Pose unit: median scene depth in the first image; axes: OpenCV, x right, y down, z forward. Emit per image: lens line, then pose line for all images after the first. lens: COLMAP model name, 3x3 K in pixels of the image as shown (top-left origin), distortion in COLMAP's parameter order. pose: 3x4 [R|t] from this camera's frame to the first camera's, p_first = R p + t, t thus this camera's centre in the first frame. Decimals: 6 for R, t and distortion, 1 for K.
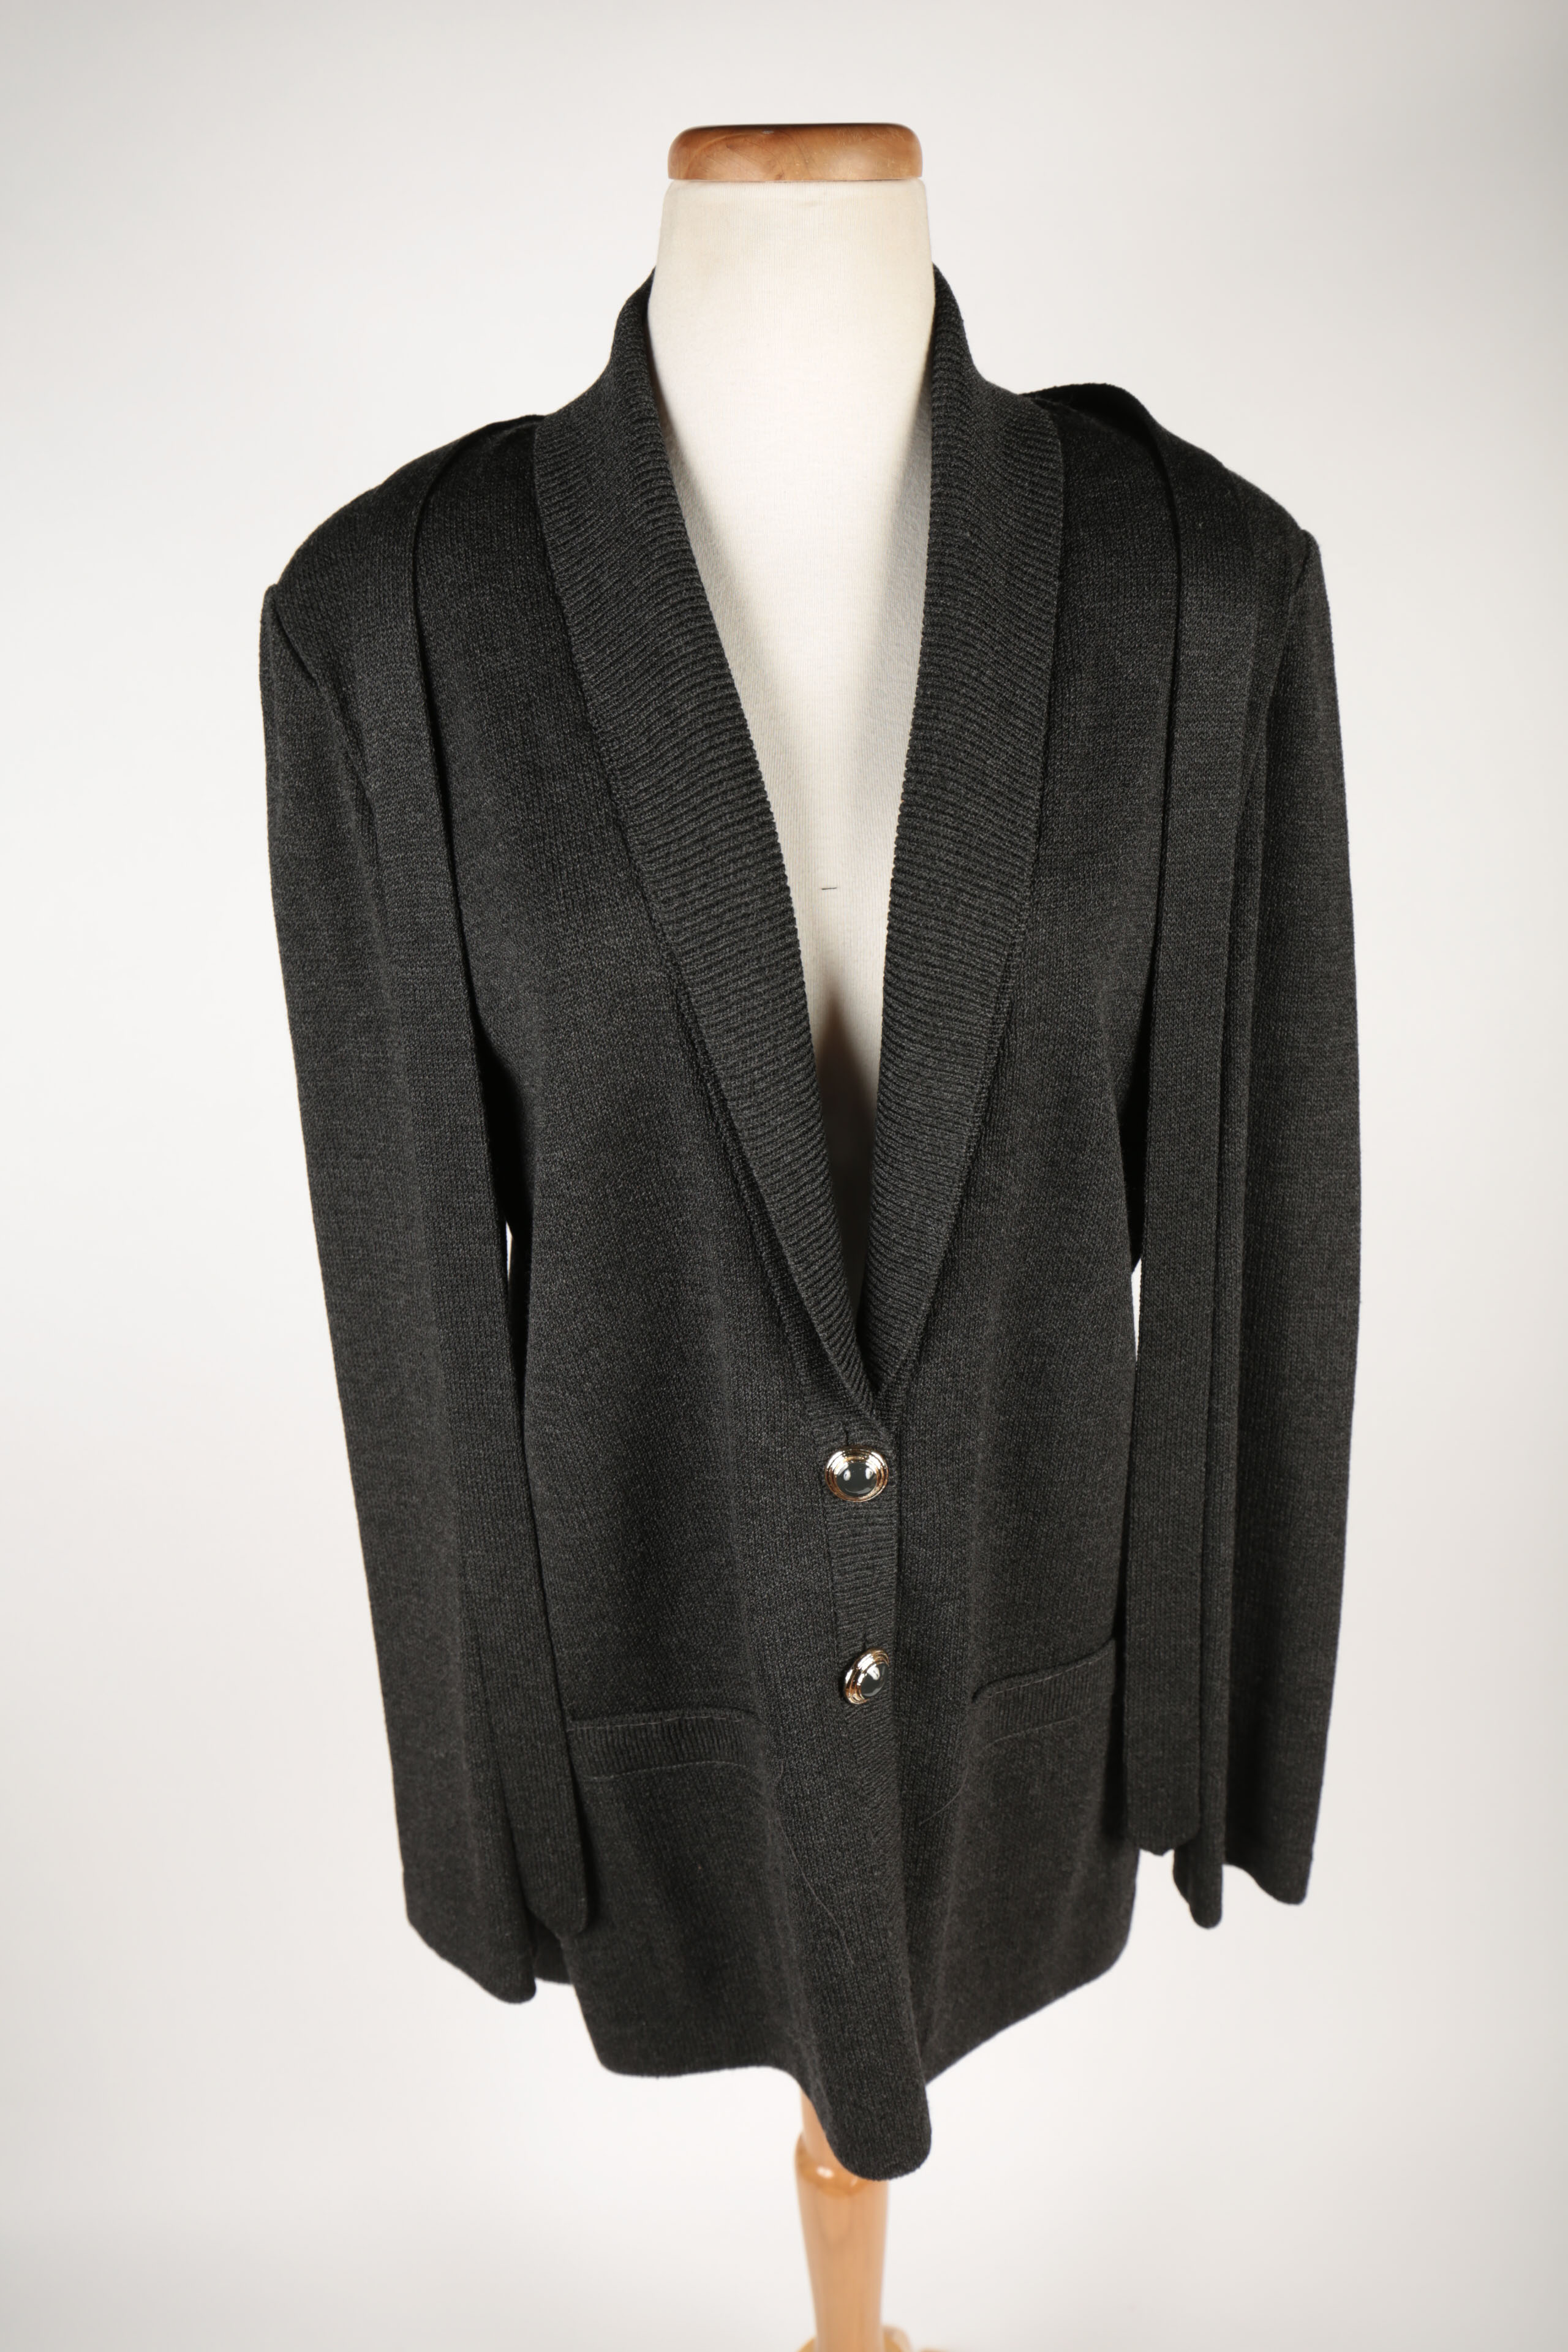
lens RADIAL K [[2298.8, 0, 784.0], [0, 2298.8, 1176.0], [0, 0, 1]] dist [0.005891, 0.089569]
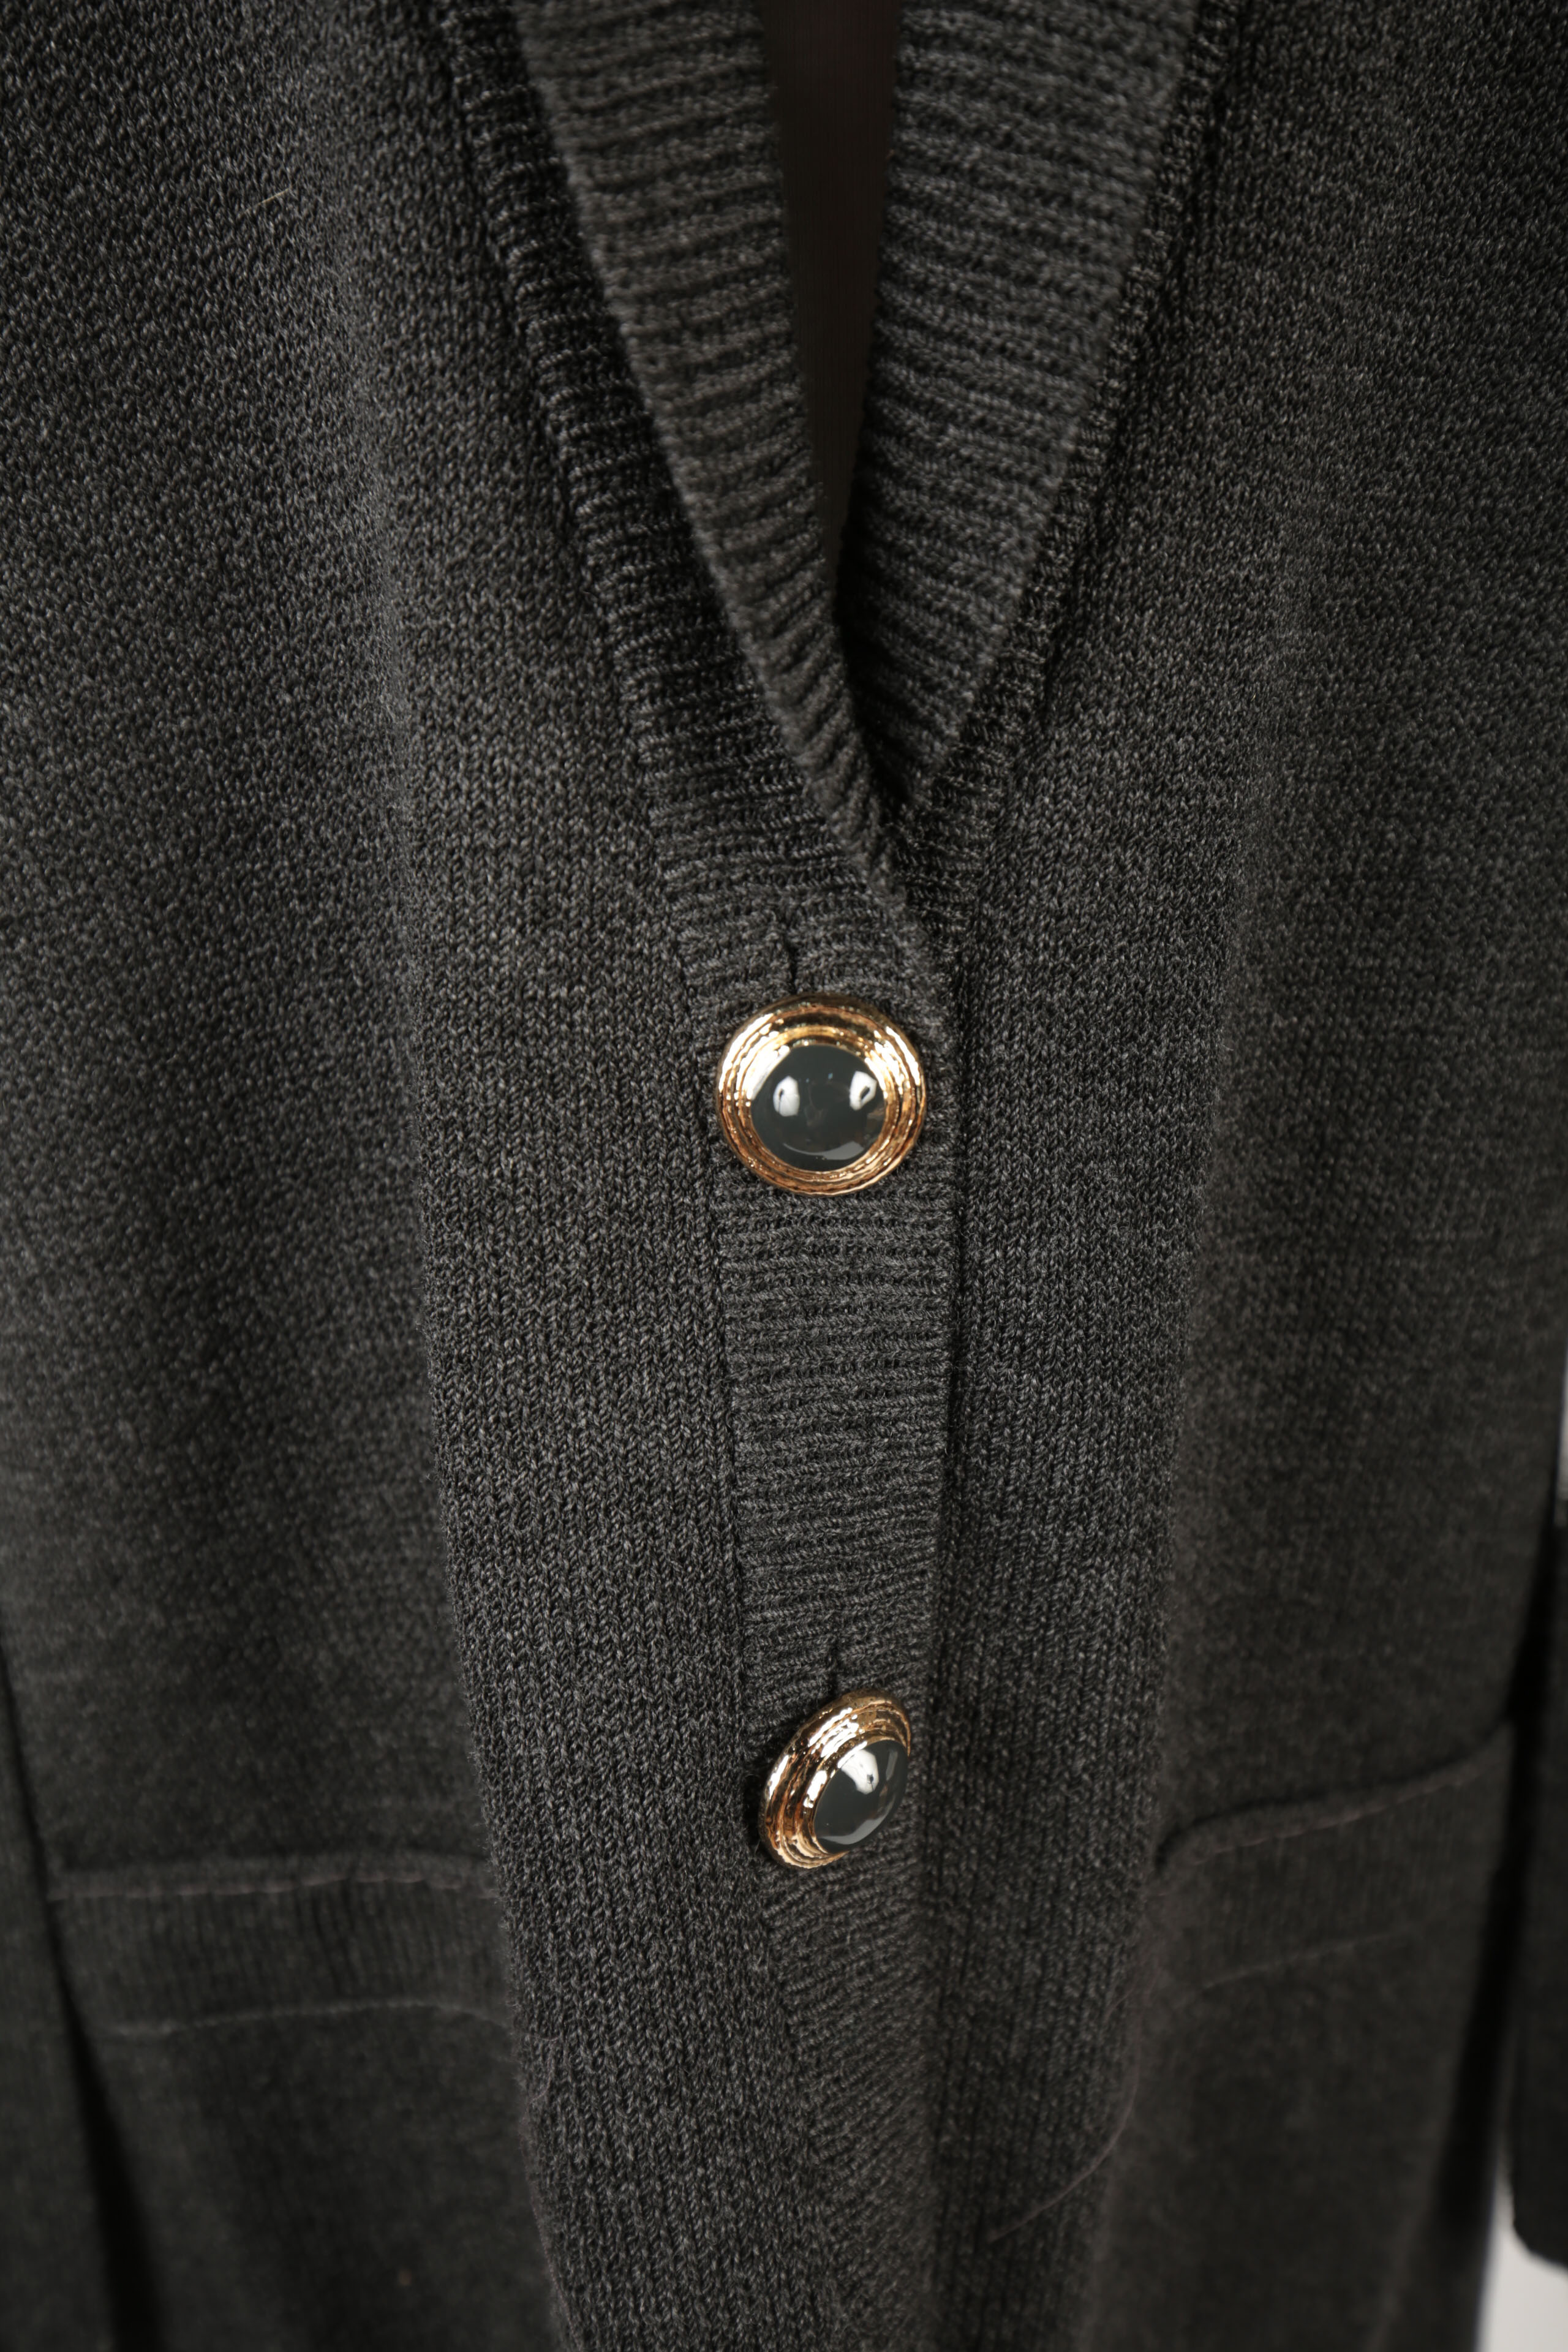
lens RADIAL K [[2298.8, 0, 784.0], [0, 2298.8, 1176.0], [0, 0, 1]] dist [0.005891, 0.089569]
pose [[0.998519, 0.037436, -0.039483, 0.038106], [-0.039408, 0.997951, -0.050407, 0.151503], [0.037515, 0.051888, 0.997948, 0.682475]]
